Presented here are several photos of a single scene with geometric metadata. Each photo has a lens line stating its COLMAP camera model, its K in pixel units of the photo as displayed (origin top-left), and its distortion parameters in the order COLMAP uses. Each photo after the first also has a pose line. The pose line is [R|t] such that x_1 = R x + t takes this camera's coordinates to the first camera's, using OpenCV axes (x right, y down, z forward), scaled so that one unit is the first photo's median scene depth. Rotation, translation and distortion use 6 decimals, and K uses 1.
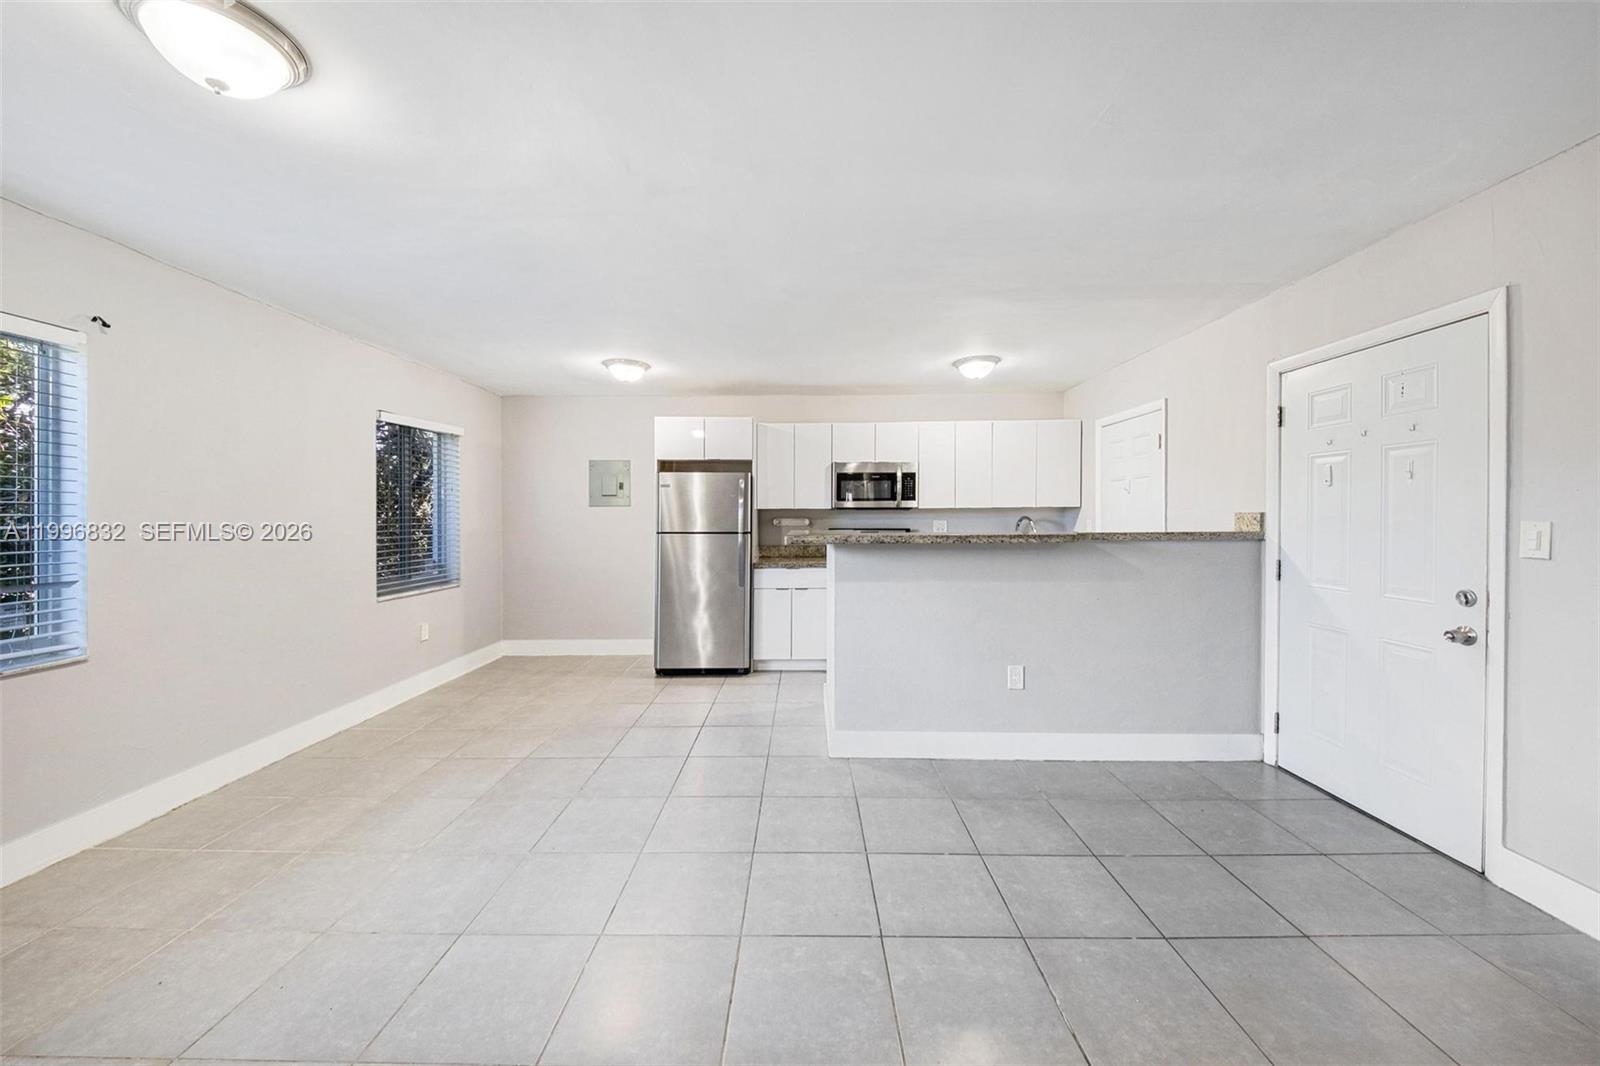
lens RADIAL K [[562.0, 0, 798.3], [0, 562.0, 522.7], [0, 0, 1]] dist [0.056257, -0.029852]
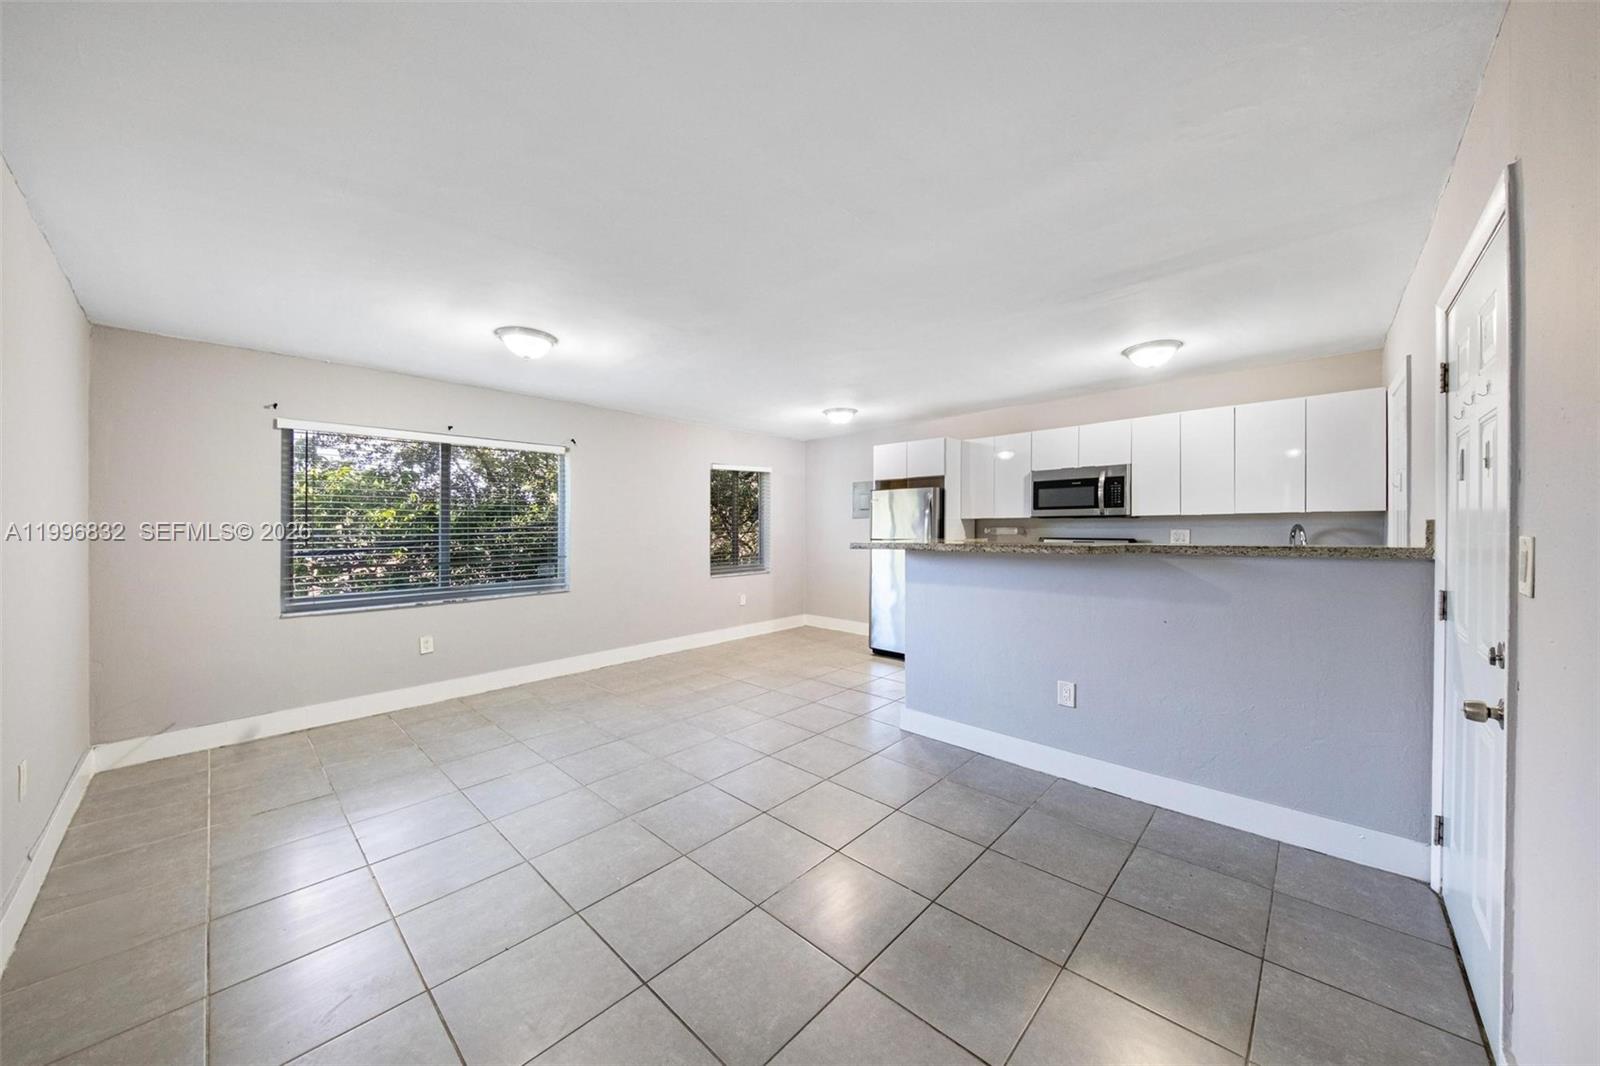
lens RADIAL K [[543.1, 0, 803.2], [0, 543.1, 525.1], [0, 0, 1]] dist [0.012596, -0.006956]
pose [[0.733266, -0.003655, -0.679932, 0.455328], [-0.002094, 0.999969, -0.007633, -0.003461], [0.679938, 0.007020, 0.733236, 0.012883]]
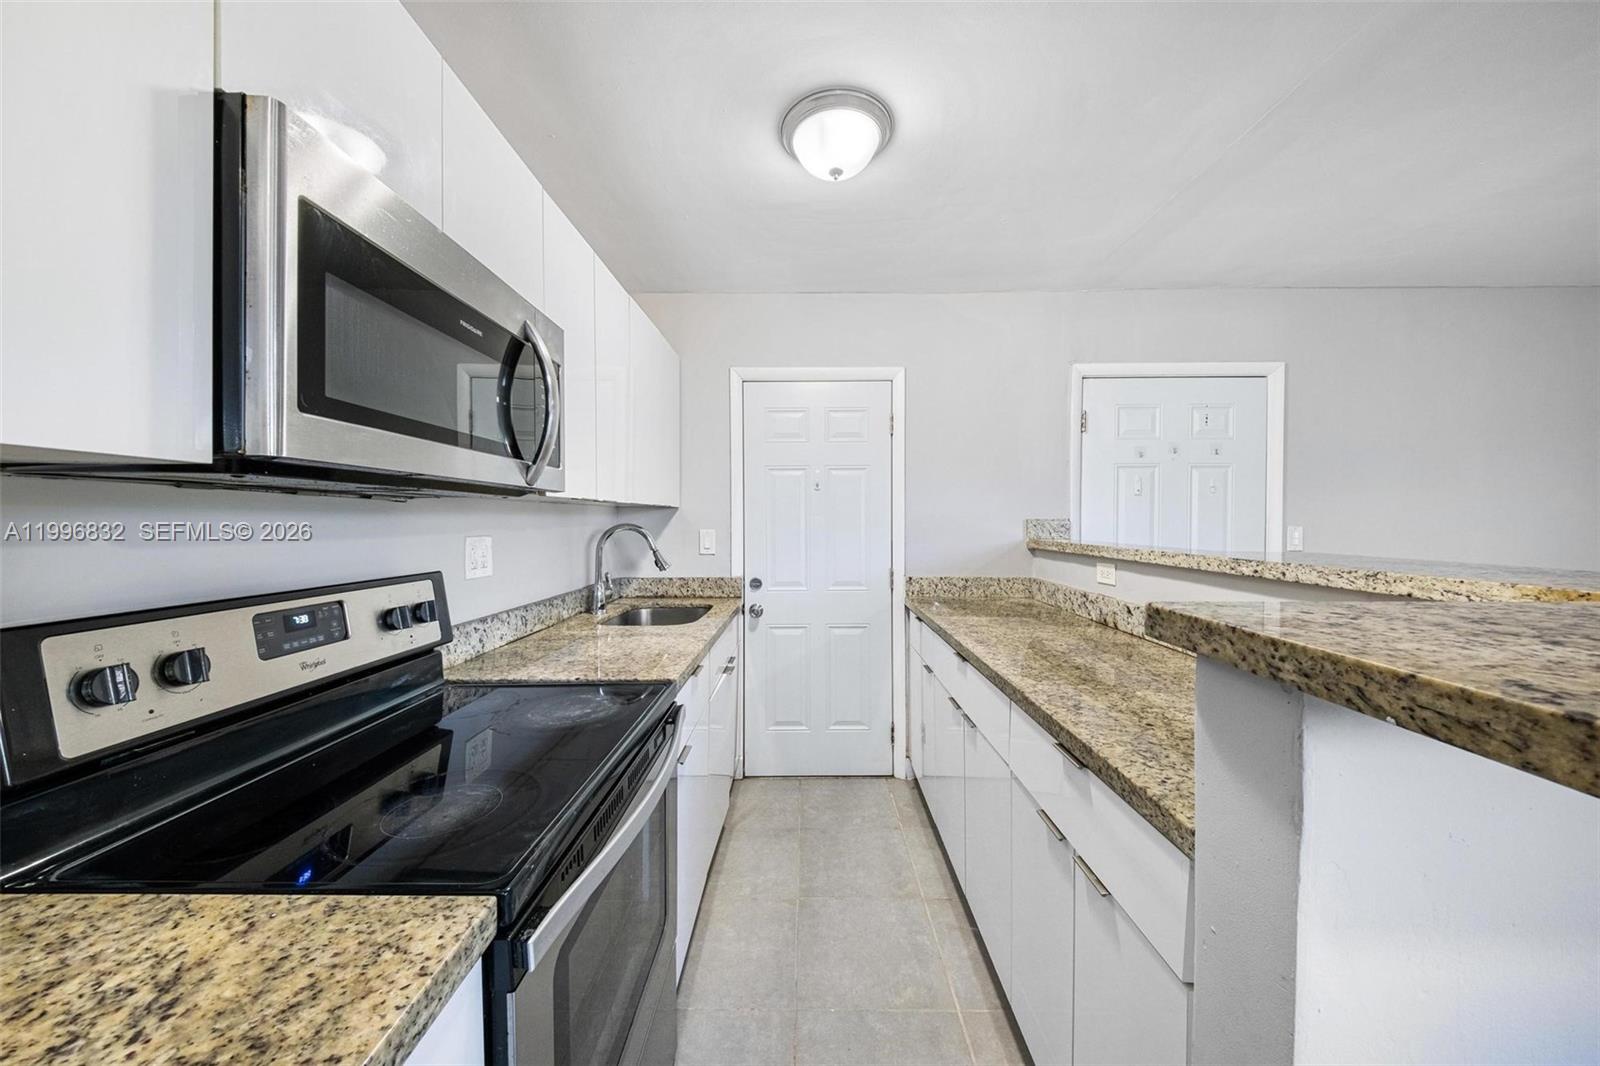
lens RADIAL K [[543.1, 0, 803.2], [0, 543.1, 525.1], [0, 0, 1]] dist [0.012596, -0.006956]
pose [[-0.000950, -0.004362, 0.999990, -0.065035], [0.012666, 0.999910, 0.004373, -0.011299], [-0.999919, 0.012670, -0.000894, 0.942639]]
